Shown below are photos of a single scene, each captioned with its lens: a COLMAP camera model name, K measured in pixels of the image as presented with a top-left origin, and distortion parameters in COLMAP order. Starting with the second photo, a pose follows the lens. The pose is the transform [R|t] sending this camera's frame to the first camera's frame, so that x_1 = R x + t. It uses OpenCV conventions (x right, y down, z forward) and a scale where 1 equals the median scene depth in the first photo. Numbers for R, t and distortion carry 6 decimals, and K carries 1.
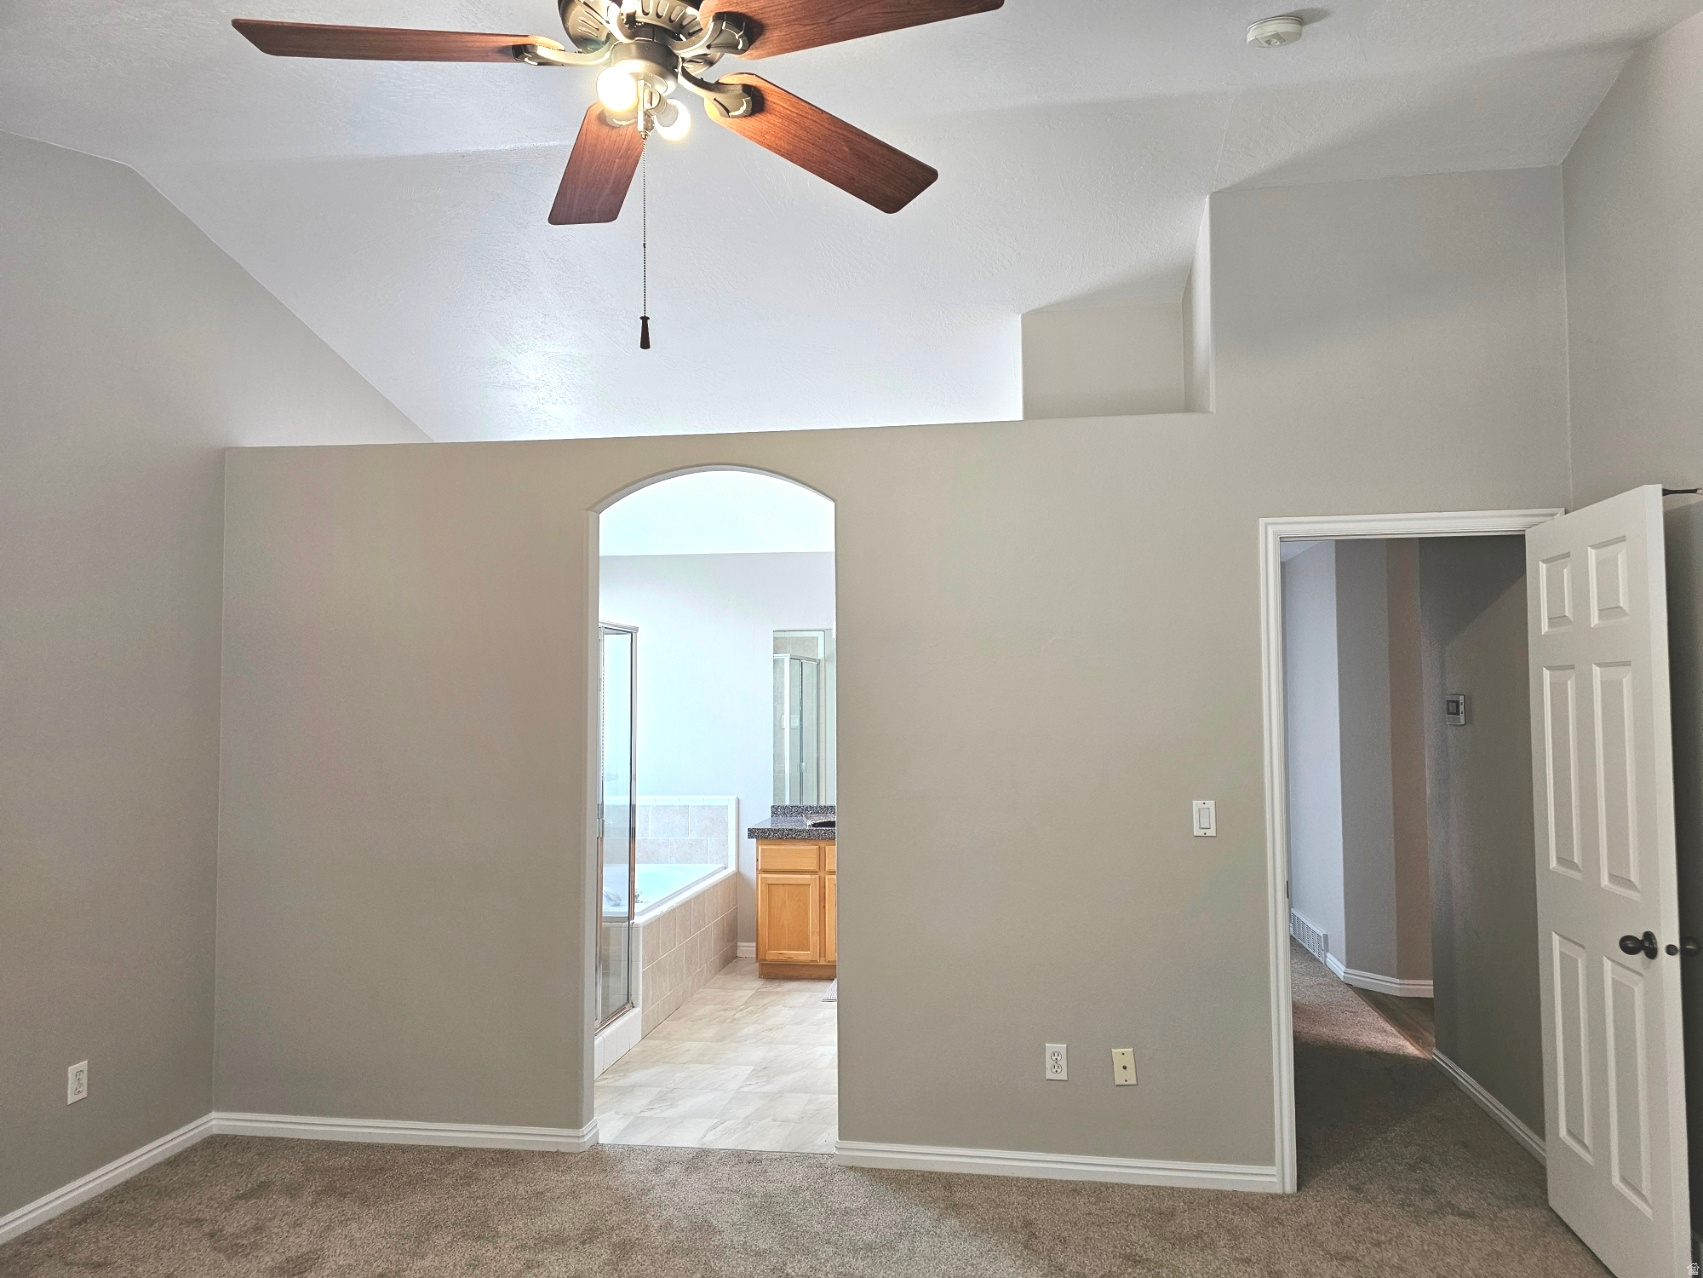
lens RADIAL K [[1258.8, 0, 851.5], [0, 1258.8, 639.0], [0, 0, 1]] dist [0.000970, 0.000033]
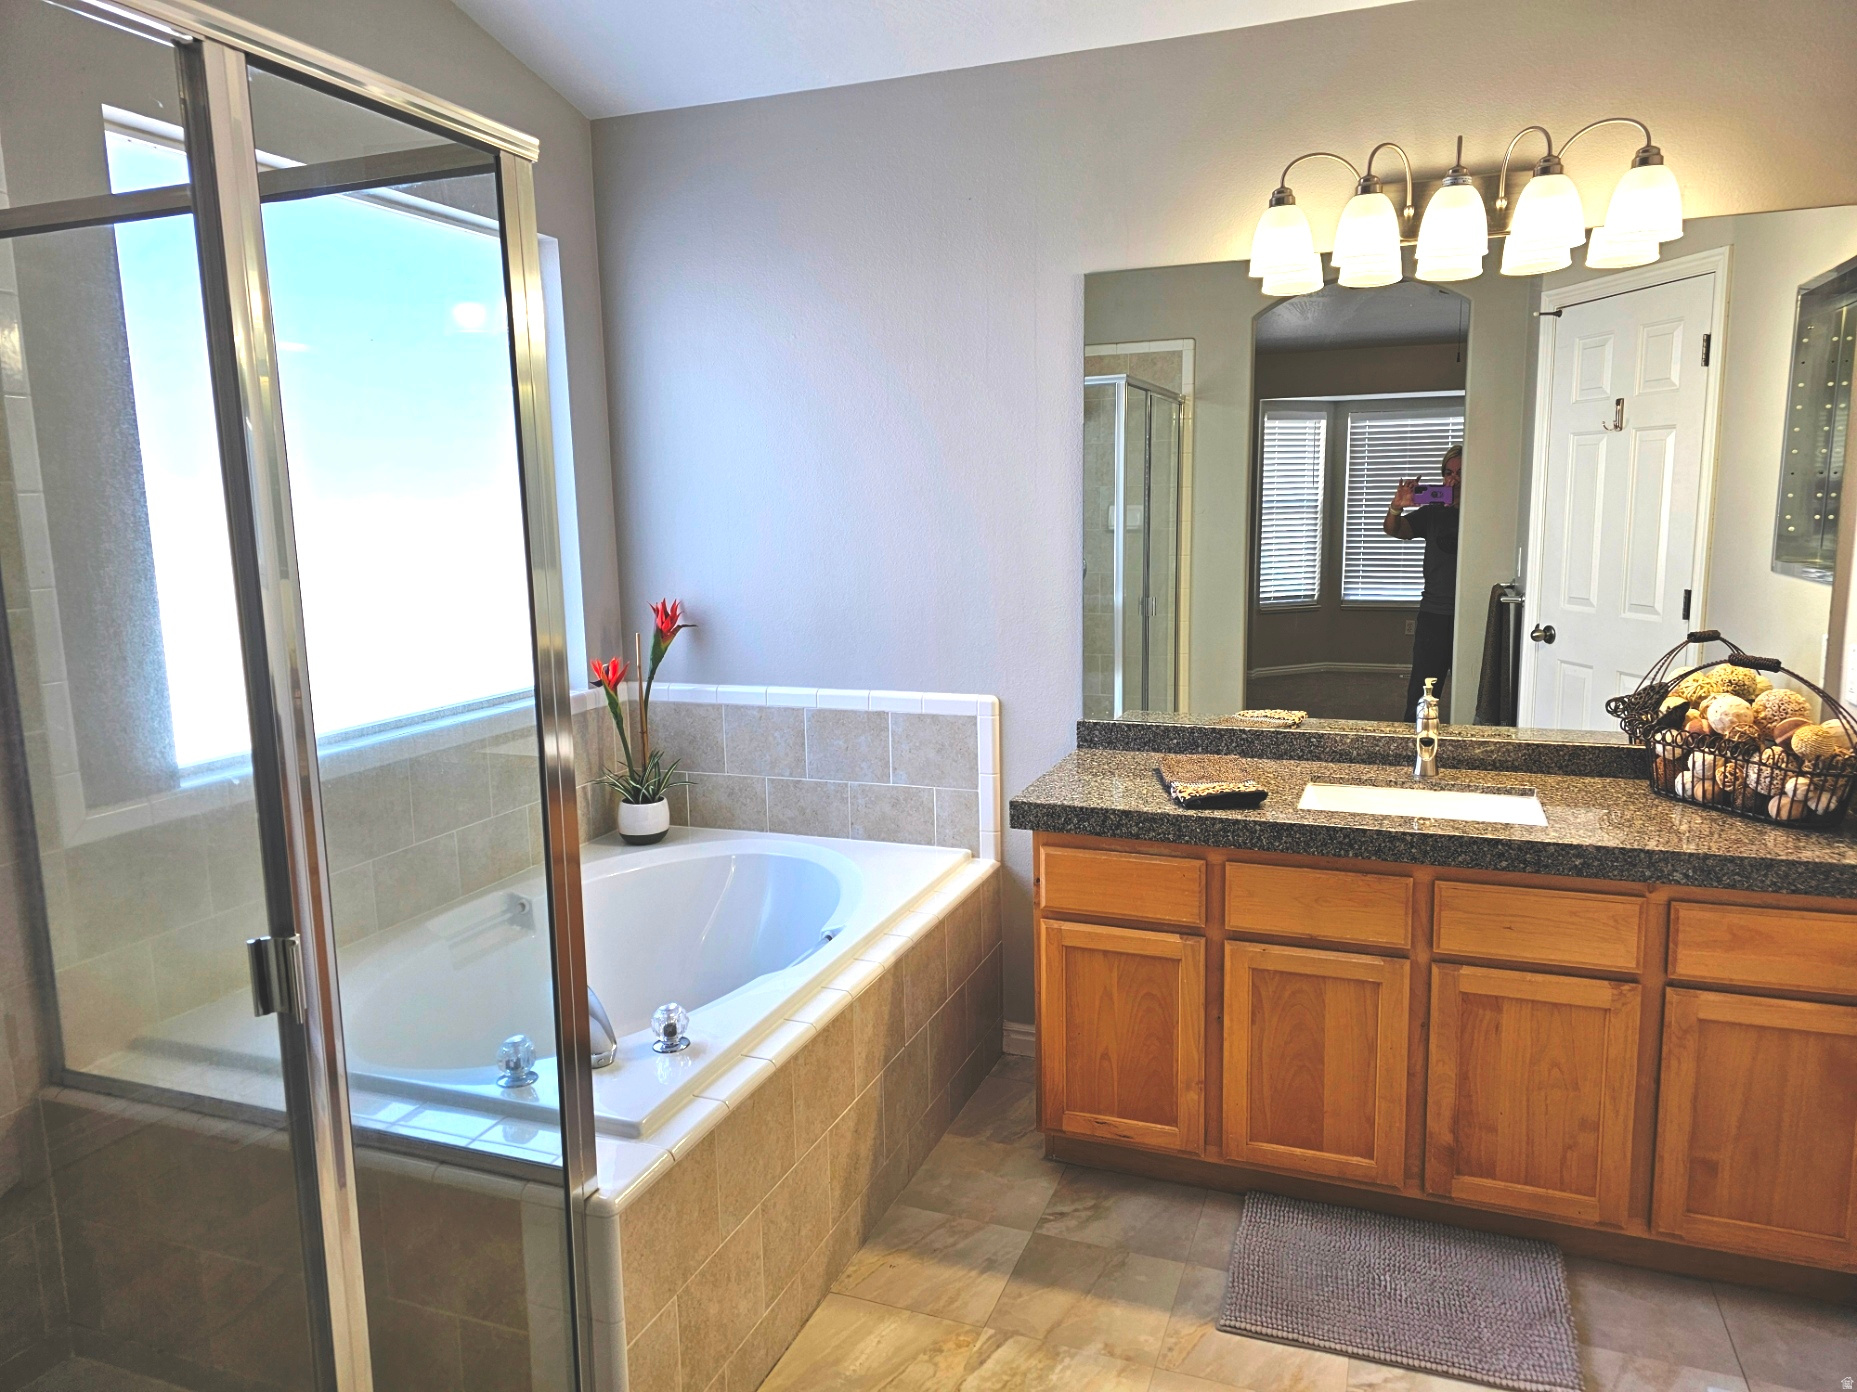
lens RADIAL K [[1266.5, 0, 928.5], [0, 1266.5, 696.0], [0, 0, 1]] dist [0.097016, 0.000158]
pose [[0.980138, 0.017022, -0.197586, -0.030475], [0.023008, 0.979822, 0.198545, 0.041420], [0.196978, -0.199148, 0.959969, 0.604292]]
